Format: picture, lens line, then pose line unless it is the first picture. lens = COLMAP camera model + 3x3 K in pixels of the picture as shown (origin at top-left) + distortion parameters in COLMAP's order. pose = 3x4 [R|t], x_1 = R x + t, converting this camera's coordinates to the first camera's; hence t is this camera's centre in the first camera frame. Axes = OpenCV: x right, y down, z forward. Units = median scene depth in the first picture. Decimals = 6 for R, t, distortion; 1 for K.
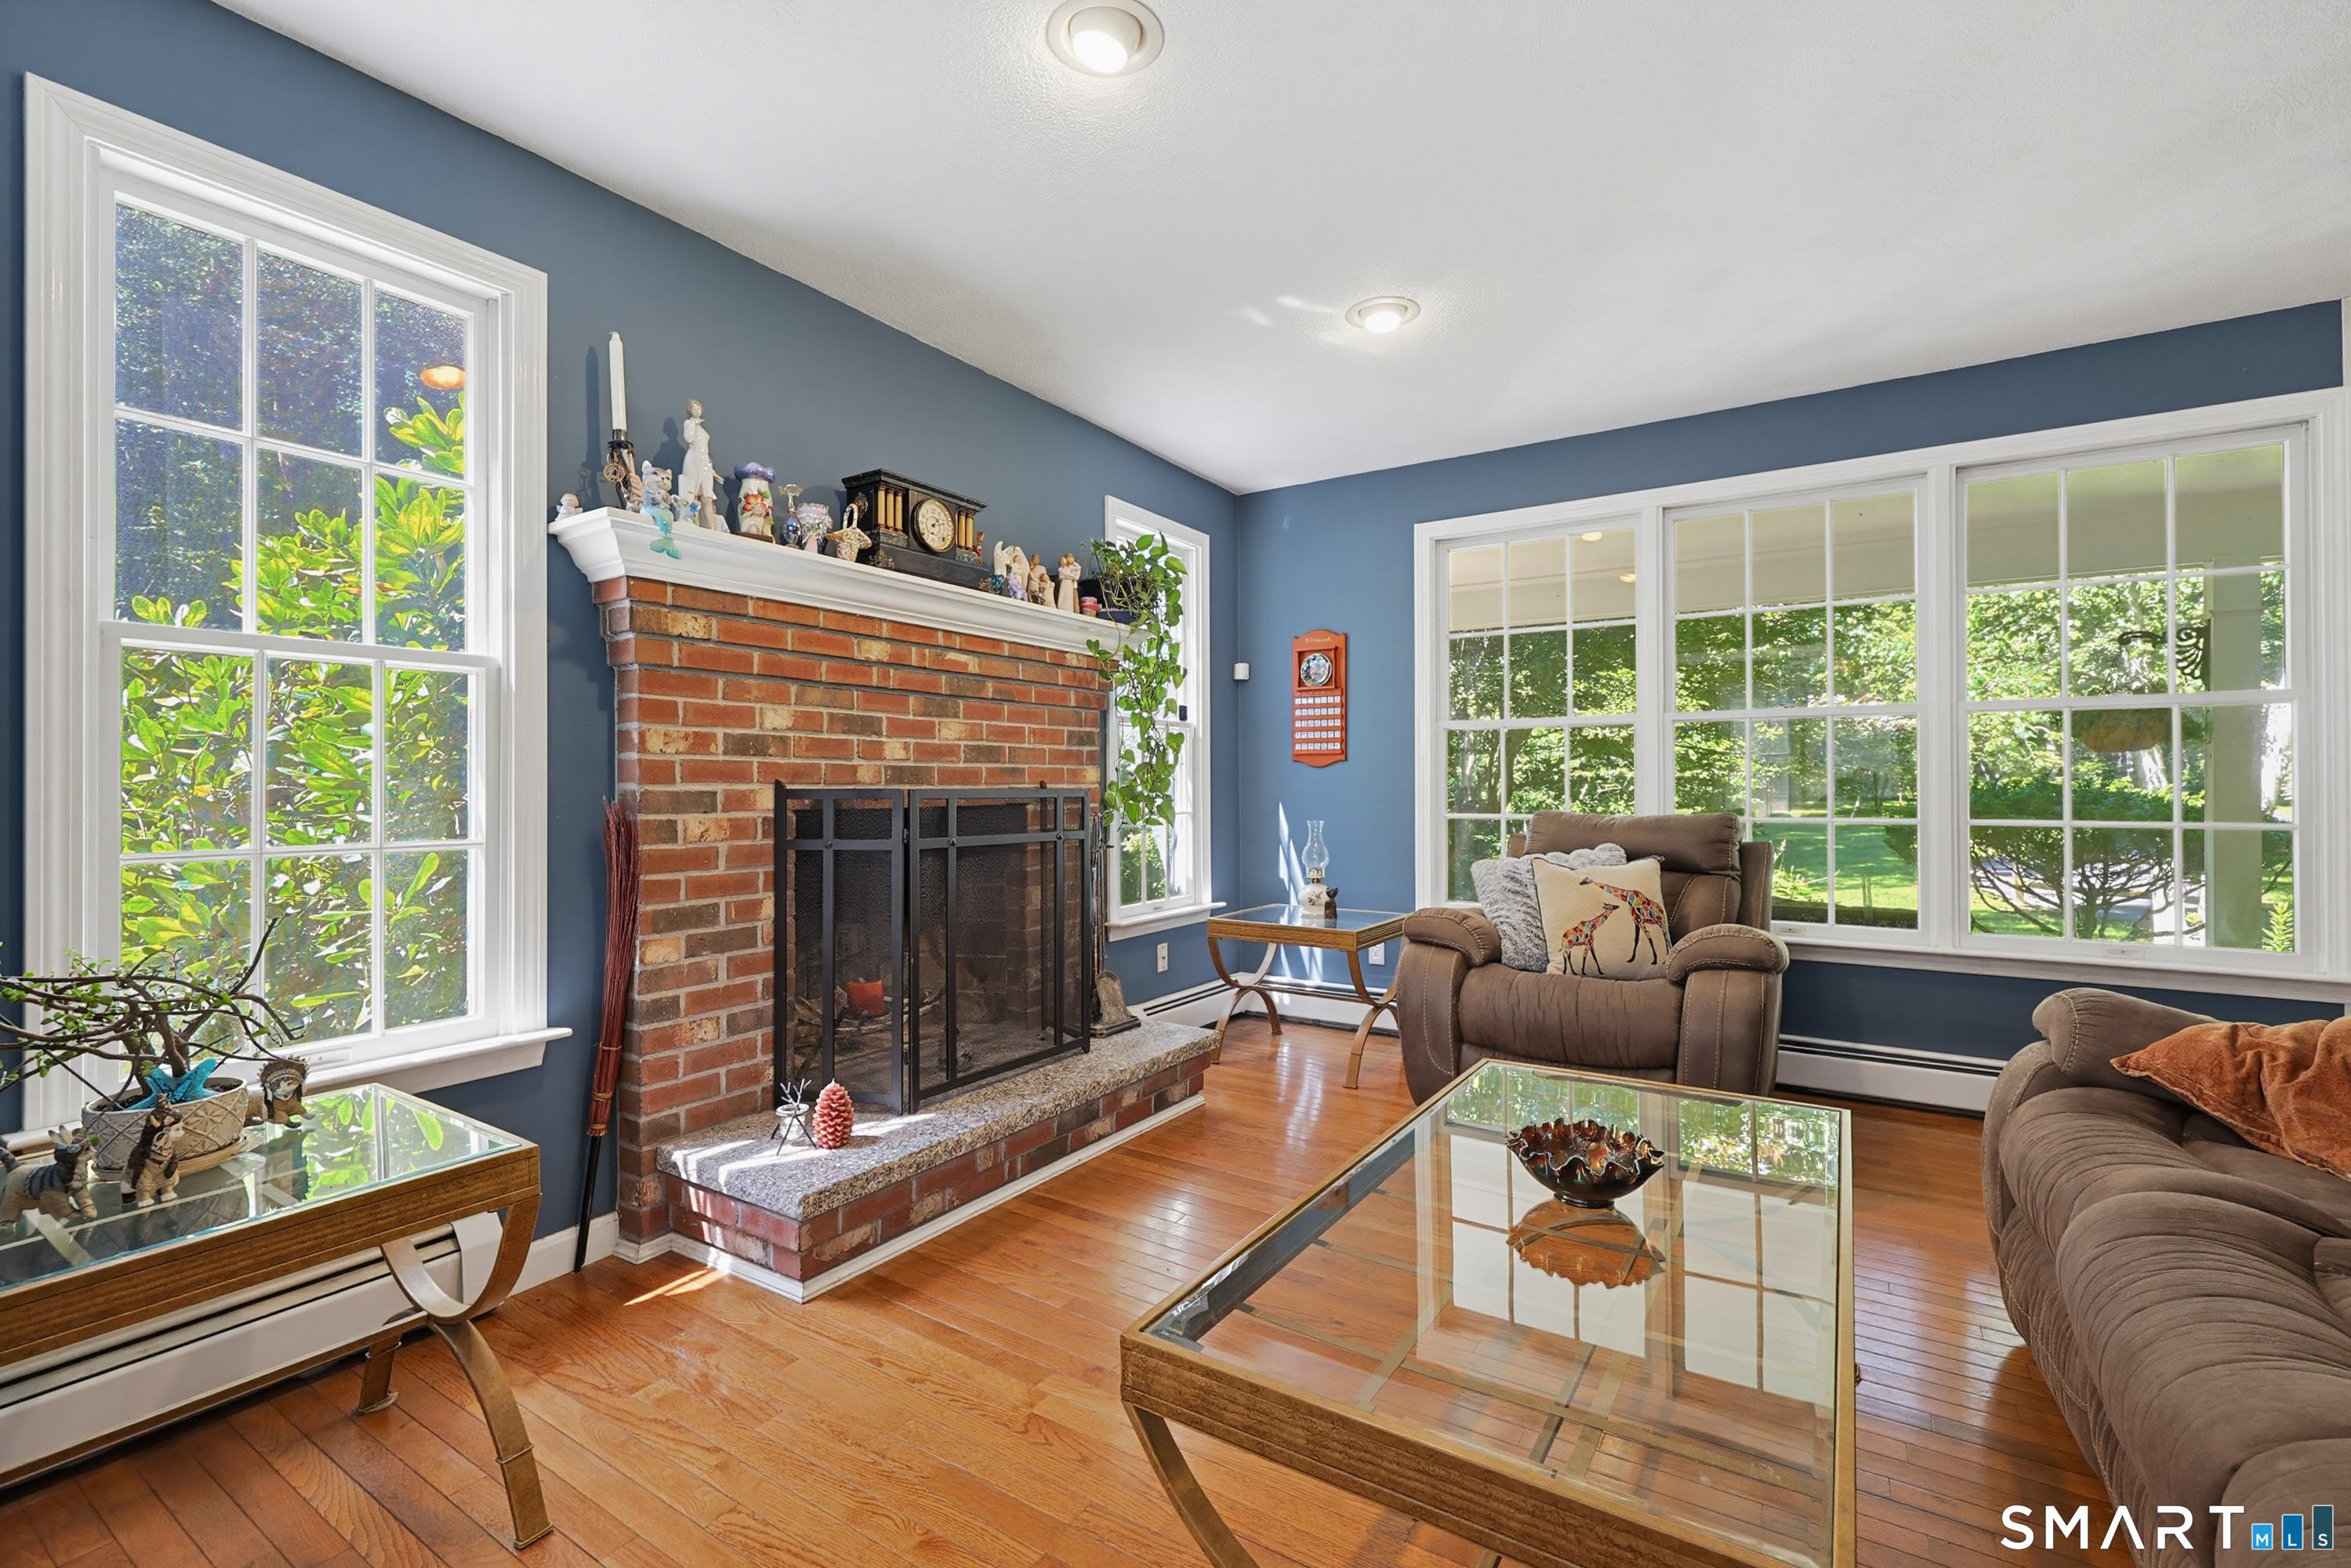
lens RADIAL K [[1018.6, 0, 1159.0], [0, 1018.6, 779.2], [0, 0, 1]] dist [-0.000947, -0.000320]
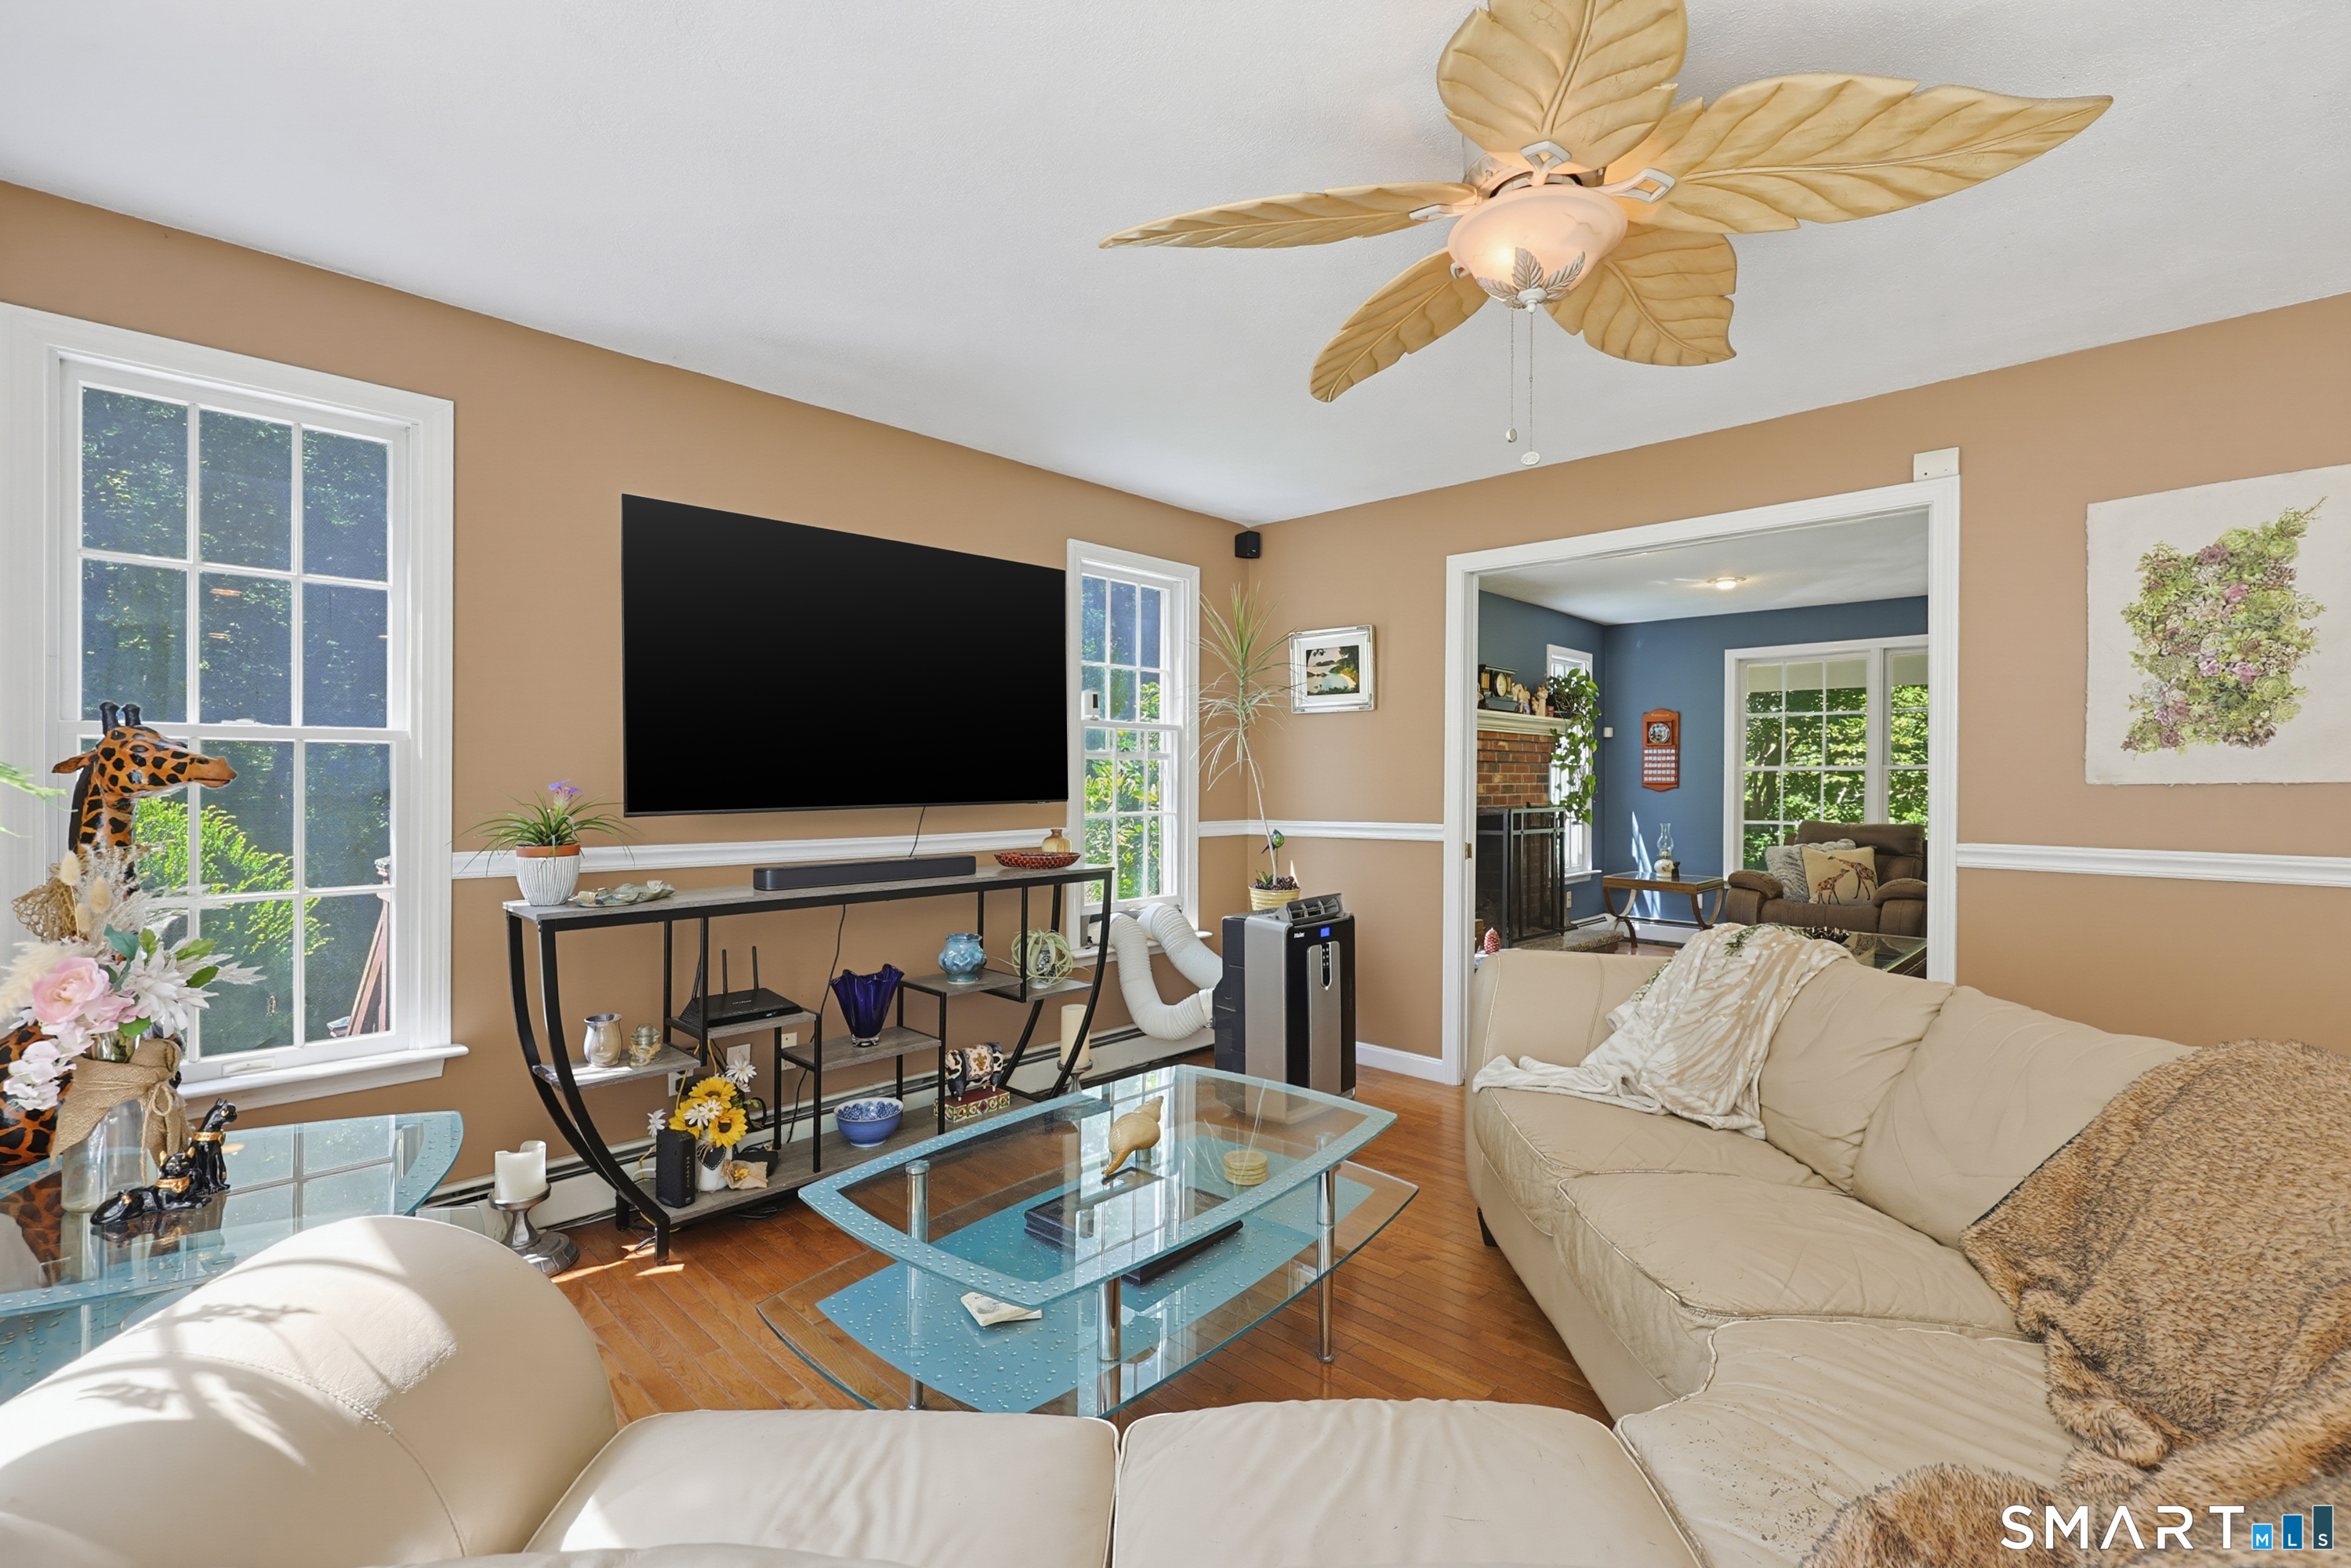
lens RADIAL K [[1018.6, 0, 1184.0], [0, 1018.6, 782.8], [0, 0, 1]] dist [-0.000947, -0.000320]
pose [[0.983571, 0.008137, -0.180337, -0.473961], [-0.006243, 0.999919, 0.011065, -0.059552], [0.180413, -0.009757, 0.983543, -1.202776]]
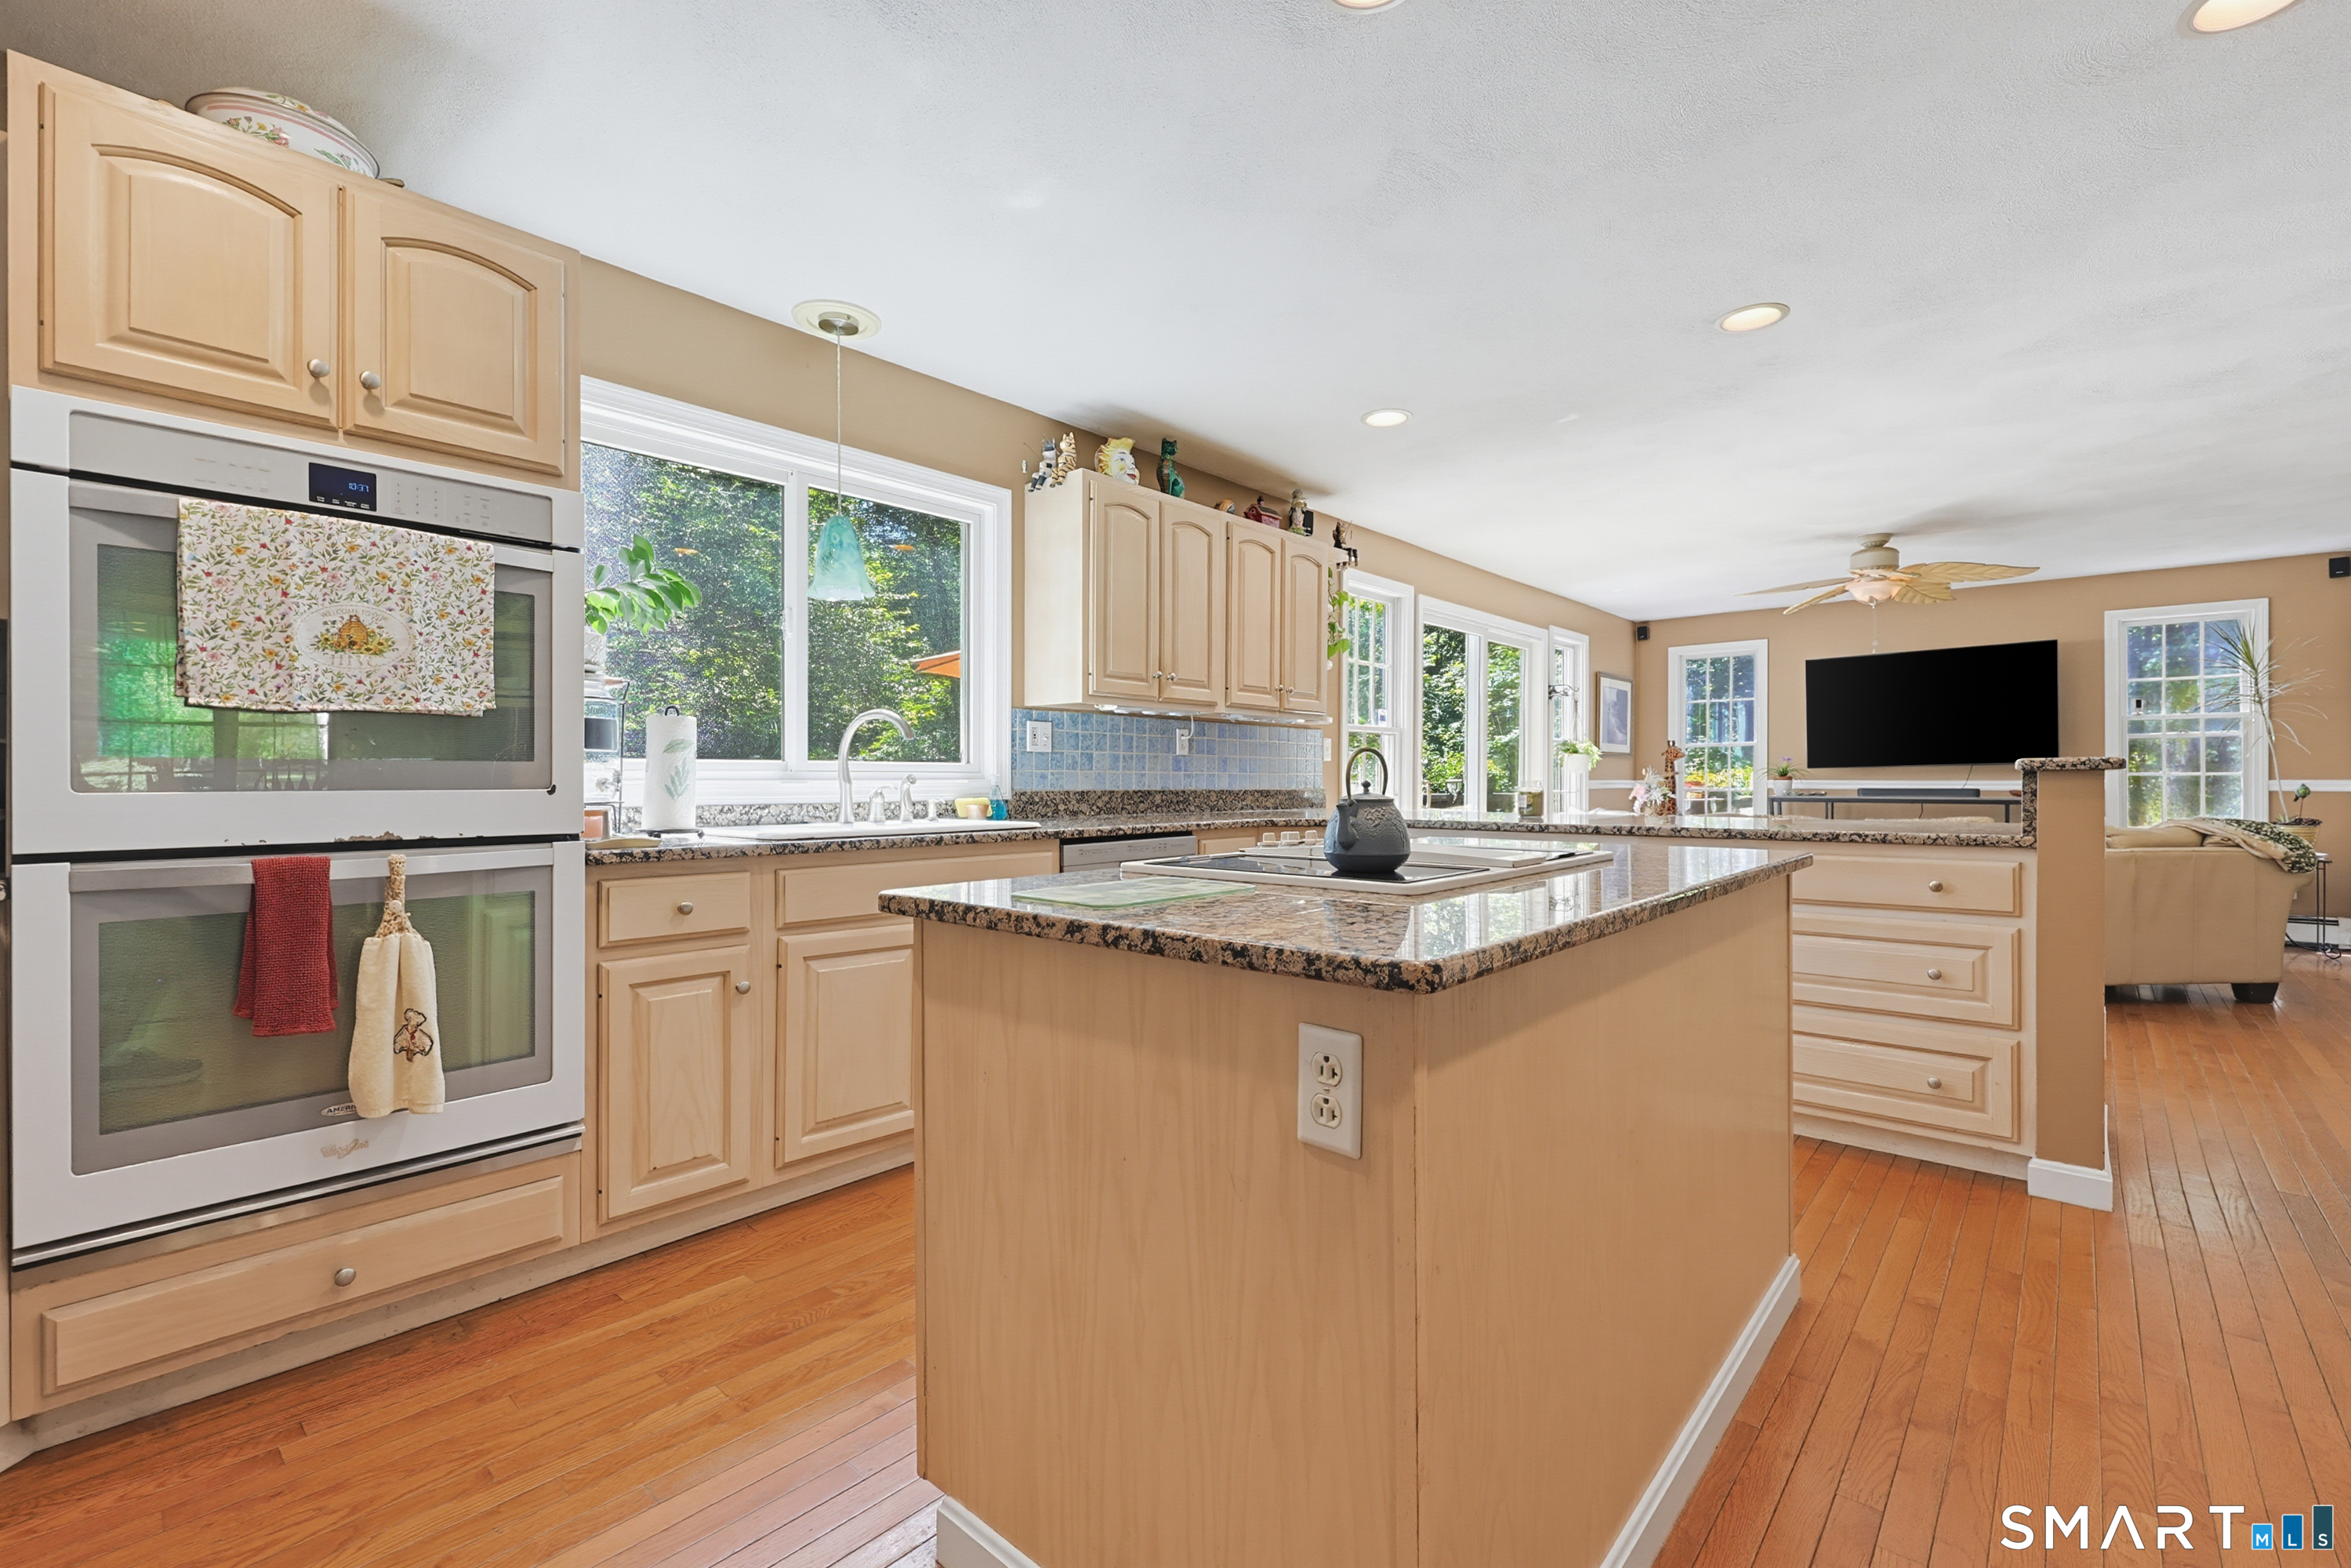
lens RADIAL K [[1018.6, 0, 1188.1], [0, 1018.6, 782.0], [0, 0, 1]] dist [-0.000947, -0.000320]
pose [[-0.135666, 0.005431, -0.990740, 1.755386], [0.006883, 0.999966, 0.004539, -0.003981], [0.990731, -0.006204, -0.135699, -1.660662]]
